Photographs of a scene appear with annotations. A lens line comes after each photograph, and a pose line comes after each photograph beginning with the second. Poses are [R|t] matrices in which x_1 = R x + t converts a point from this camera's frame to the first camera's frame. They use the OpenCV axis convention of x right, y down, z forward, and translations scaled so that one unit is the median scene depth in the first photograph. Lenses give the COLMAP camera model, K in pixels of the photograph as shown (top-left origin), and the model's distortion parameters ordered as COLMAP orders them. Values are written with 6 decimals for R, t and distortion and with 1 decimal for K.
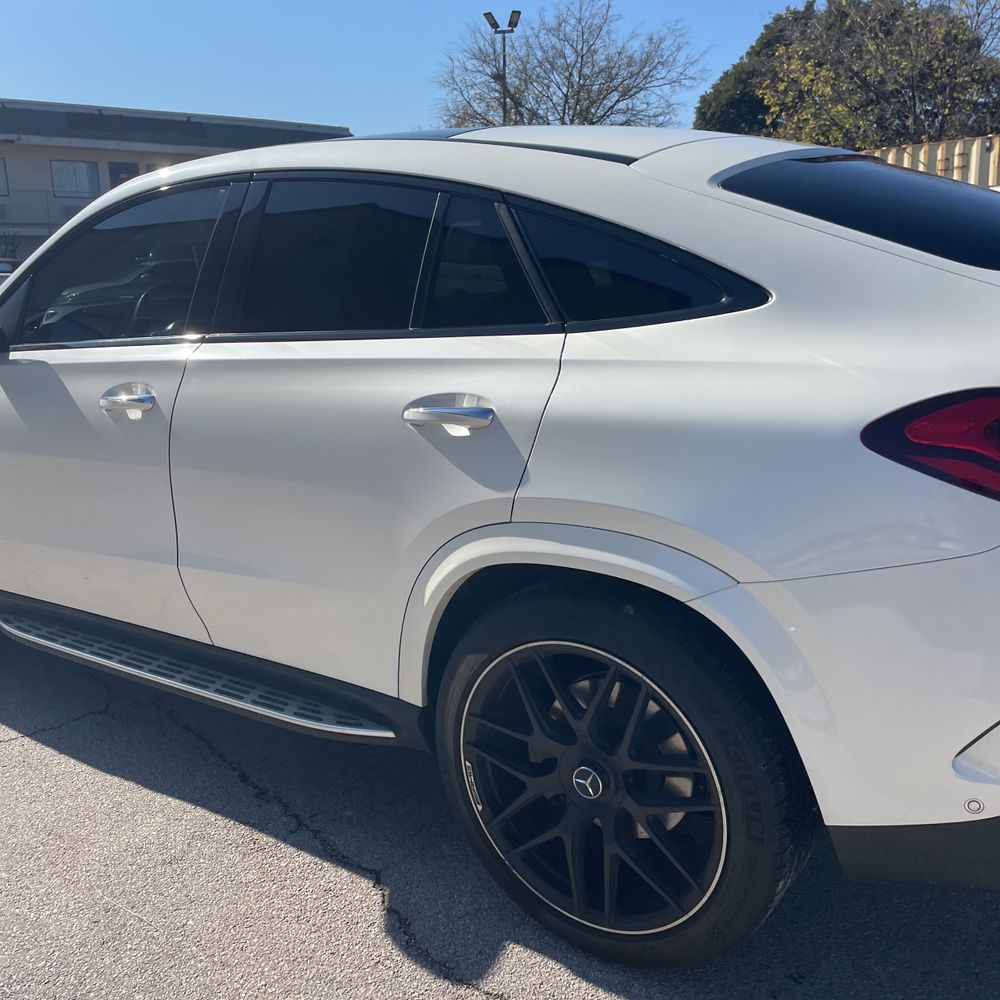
lens RADIAL K [[1007.5, 0, 485.4], [0, 1007.5, 493.2], [0, 0, 1]] dist [0.099287, -0.136590]
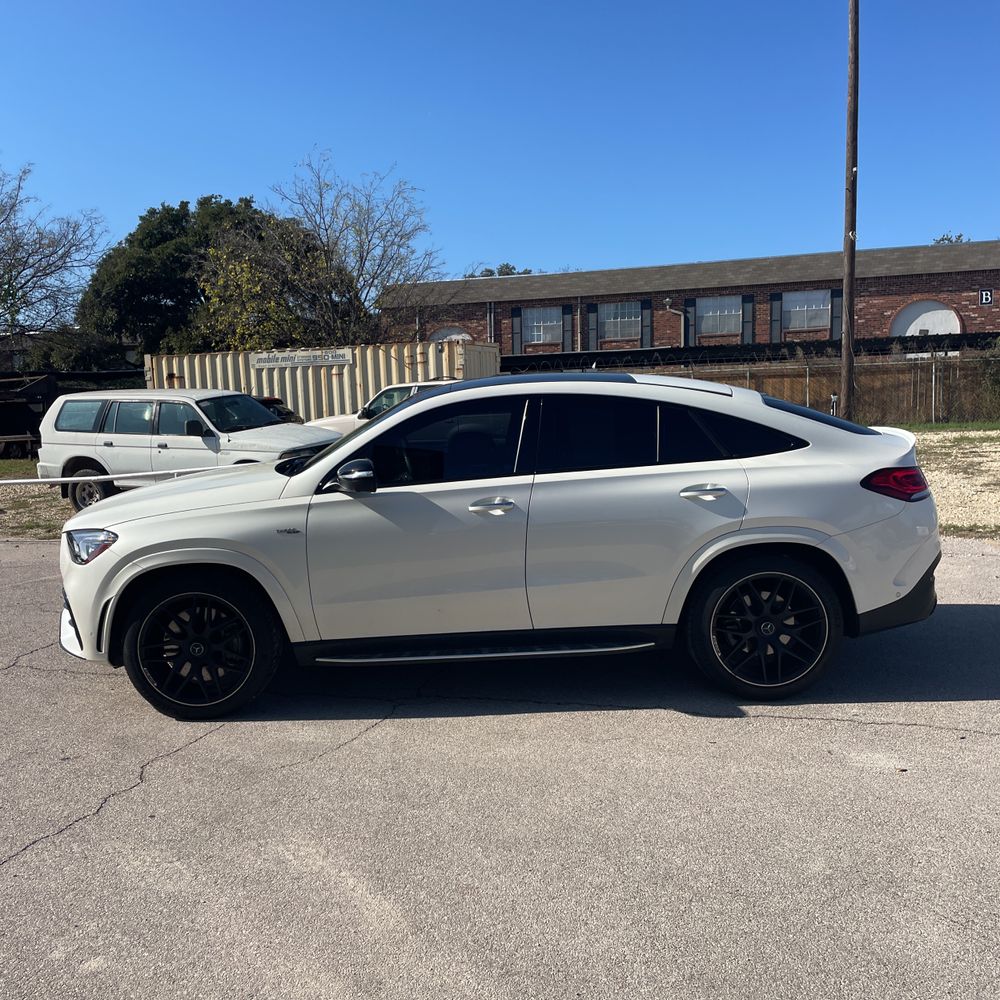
lens RADIAL K [[1004.2, 0, 499.3], [0, 1004.2, 506.9], [0, 0, 1]] dist [0.104934, -0.155488]
pose [[0.804862, -0.054789, 0.590928, -1.760536], [0.140474, 0.985021, -0.100000, 0.125423], [-0.576598, 0.163496, 0.800502, -0.654691]]
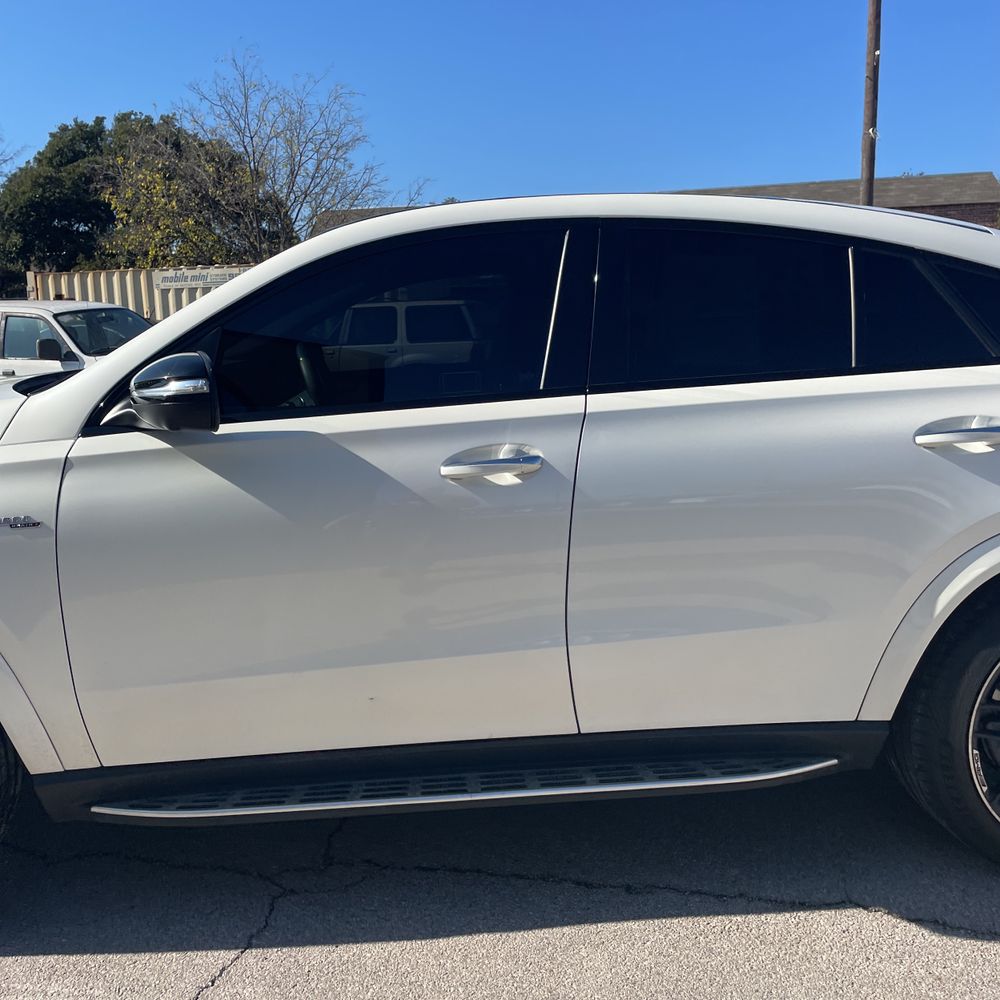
lens RADIAL K [[1005.2, 0, 501.5], [0, 1005.2, 492.9], [0, 0, 1]] dist [0.096276, -0.115688]
pose [[0.769357, -0.077288, 0.634126, -1.055095], [0.143045, 0.988291, -0.053096, -0.025131], [-0.622598, 0.131558, 0.771404, 0.407921]]
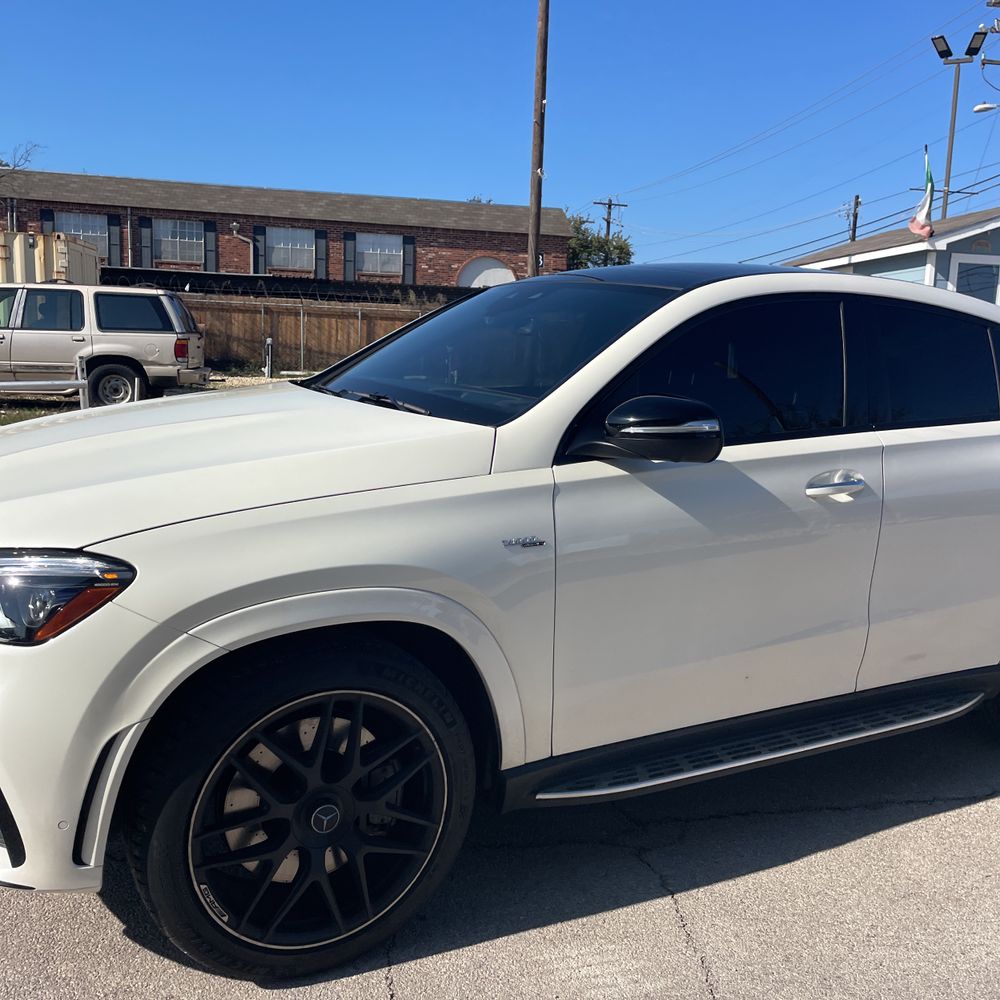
lens RADIAL K [[995.0, 0, 520.2], [0, 995.0, 501.4], [0, 0, 1]] dist [0.104318, -0.124955]
pose [[0.419781, -0.093439, 0.902803, -1.758795], [0.159445, 0.986810, 0.027996, -0.190532], [-0.893511, 0.132196, 0.429142, 1.002608]]
